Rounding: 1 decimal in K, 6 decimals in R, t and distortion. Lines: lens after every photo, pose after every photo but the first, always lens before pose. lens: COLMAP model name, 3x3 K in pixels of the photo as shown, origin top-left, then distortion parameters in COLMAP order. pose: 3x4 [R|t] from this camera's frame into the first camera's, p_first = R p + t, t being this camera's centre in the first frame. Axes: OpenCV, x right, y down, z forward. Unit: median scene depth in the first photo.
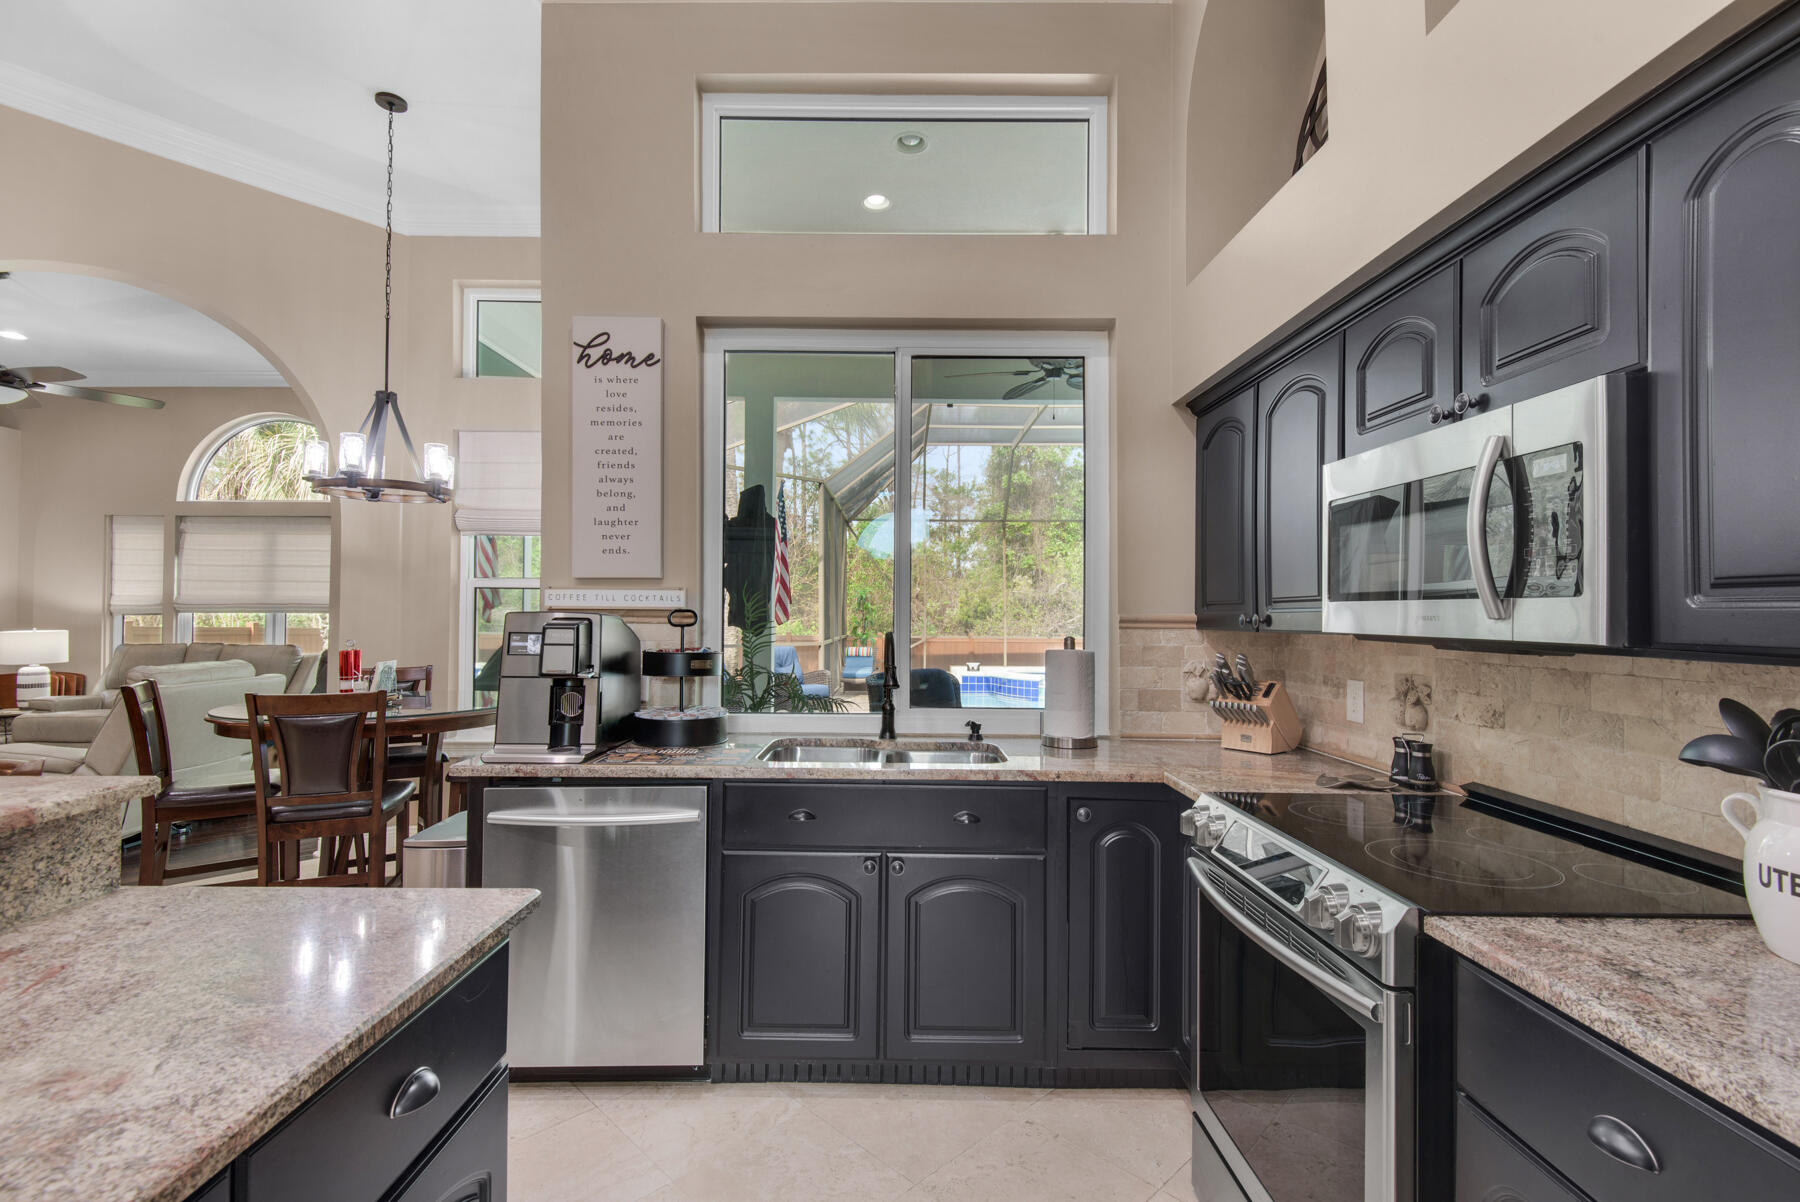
lens RADIAL K [[827.3, 0, 900.0], [0, 827.3, 601.0], [0, 0, 1]] dist [0.017431, -0.000974]
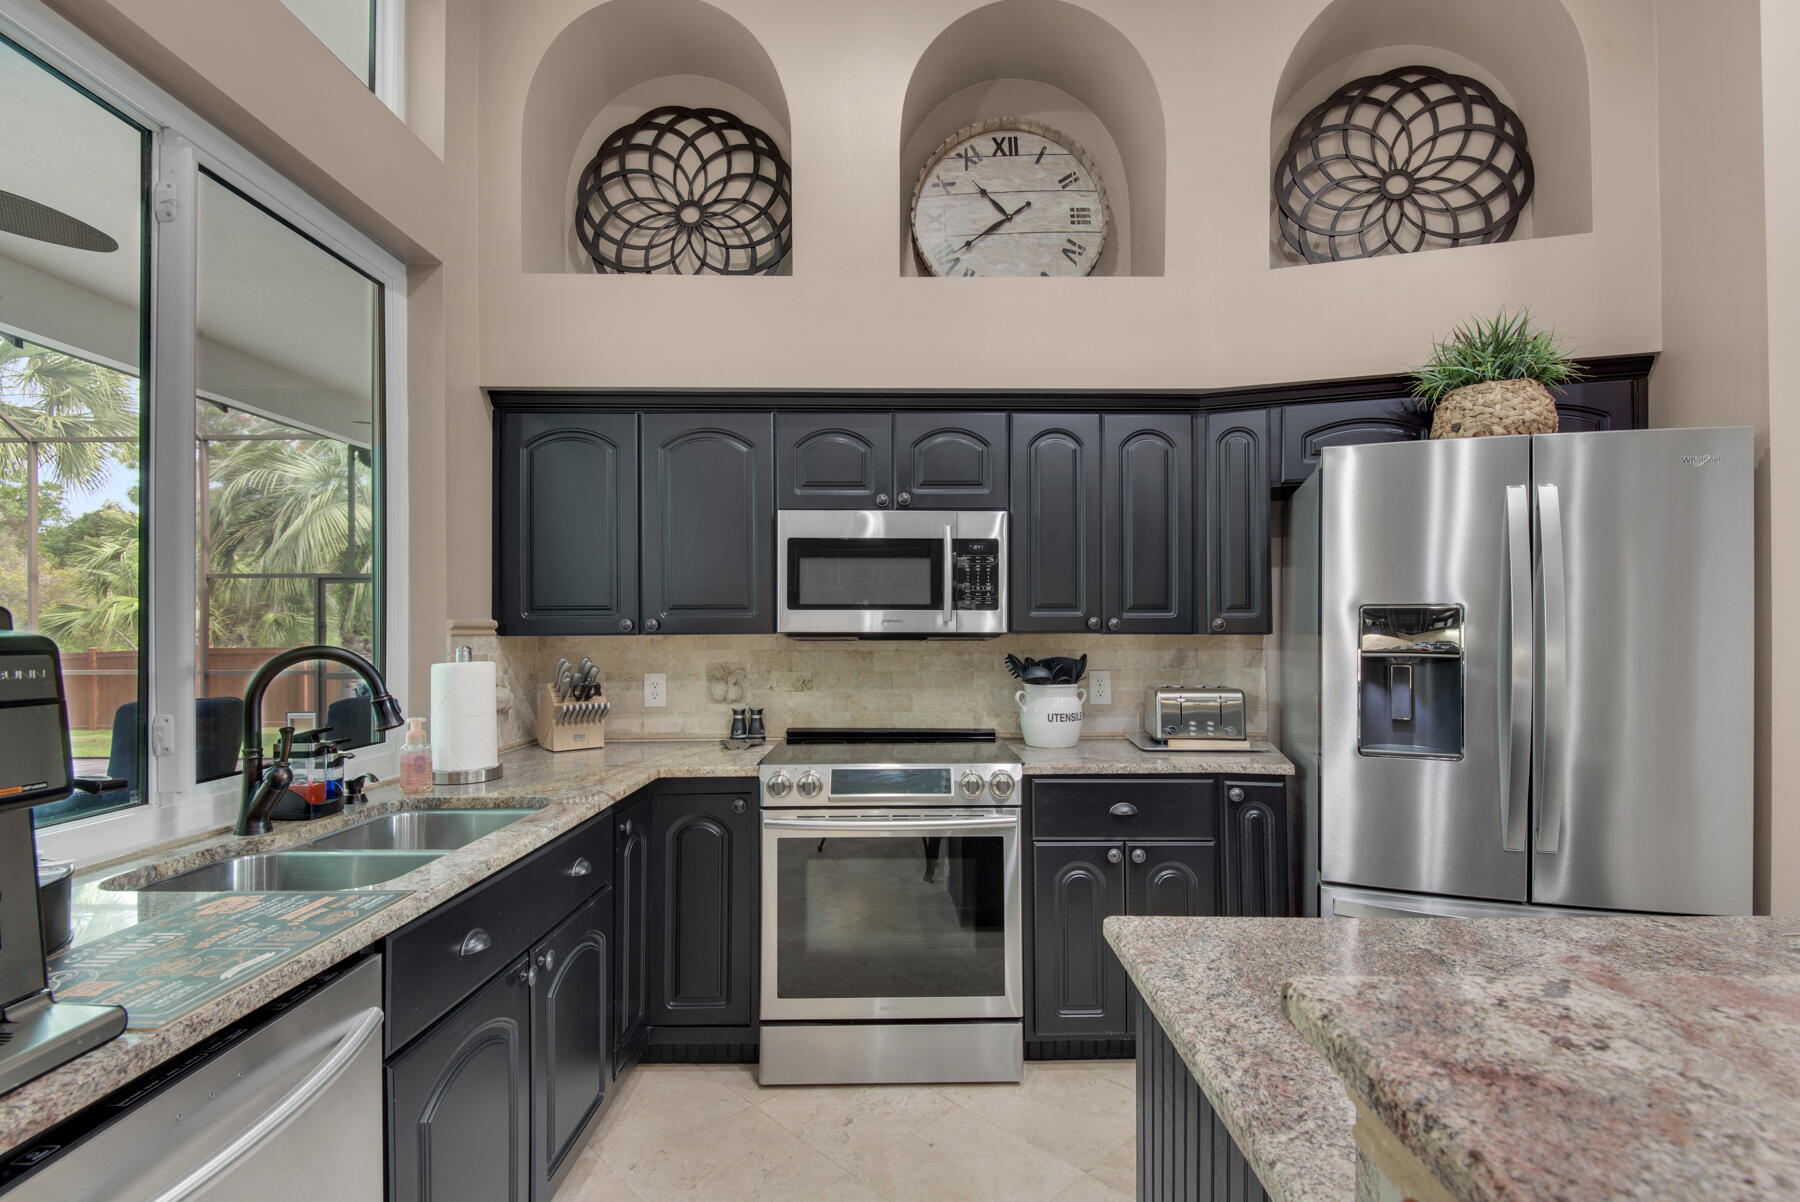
lens RADIAL K [[841.8, 0, 901.0], [0, 841.8, 620.1], [0, 0, 1]] dist [0.032395, -0.032386]
pose [[0.000832, 0.004451, 0.999990, -0.592854], [-0.013213, 0.999903, -0.004439, 0.014664], [-0.999912, -0.013209, 0.000891, 0.538803]]
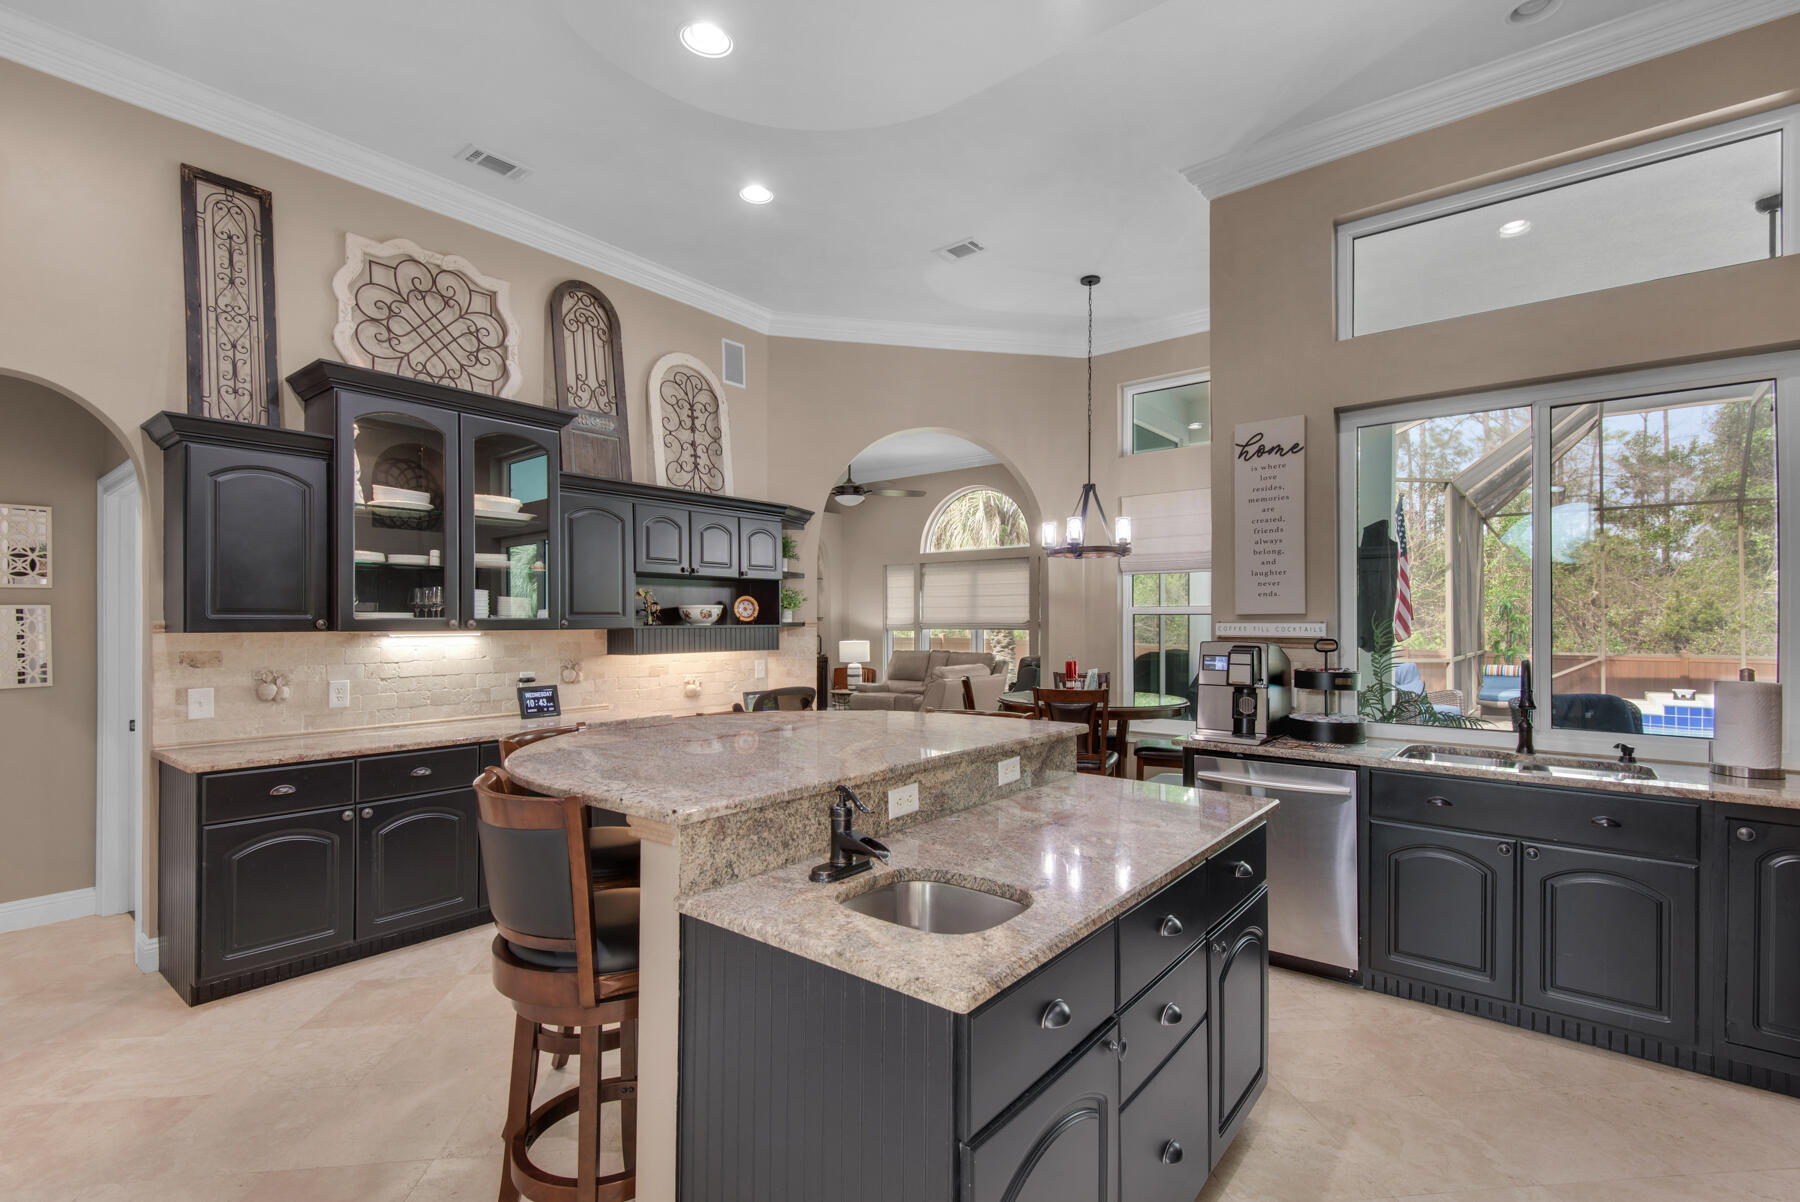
lens RADIAL K [[838.5, 0, 894.9], [0, 838.5, 617.6], [0, 0, 1]] dist [0.031299, -0.021753]
pose [[0.781690, -0.007837, -0.623618, 0.035492], [0.013997, 0.999890, 0.004978, -0.037810], [0.623510, -0.012620, 0.781713, -0.447376]]
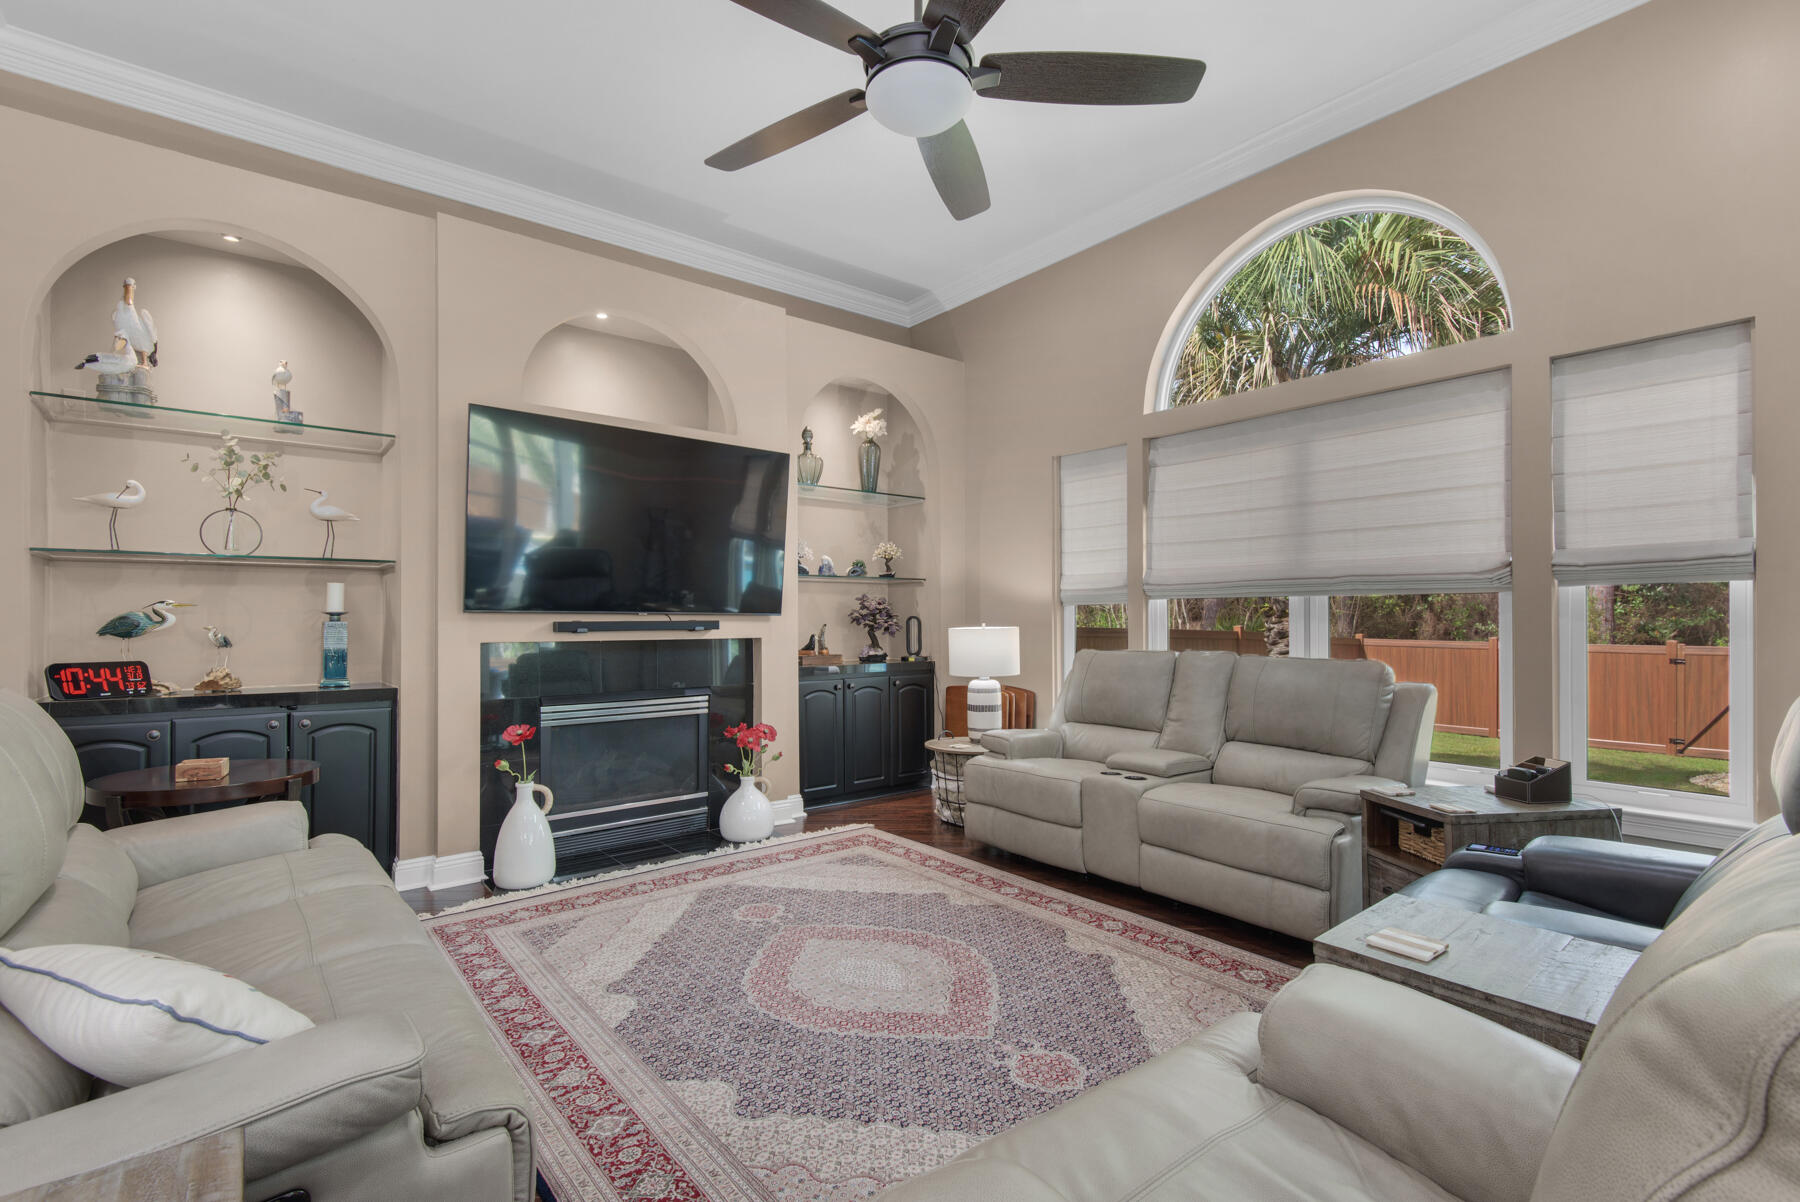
lens RADIAL K [[827.3, 0, 900.0], [0, 827.3, 601.0], [0, 0, 1]] dist [0.017431, -0.000974]
pose [[0.633466, -0.018681, -0.773545, -1.333433], [0.011754, 0.999825, -0.014520, 0.055157], [0.773681, 0.000106, 0.633575, 1.260871]]
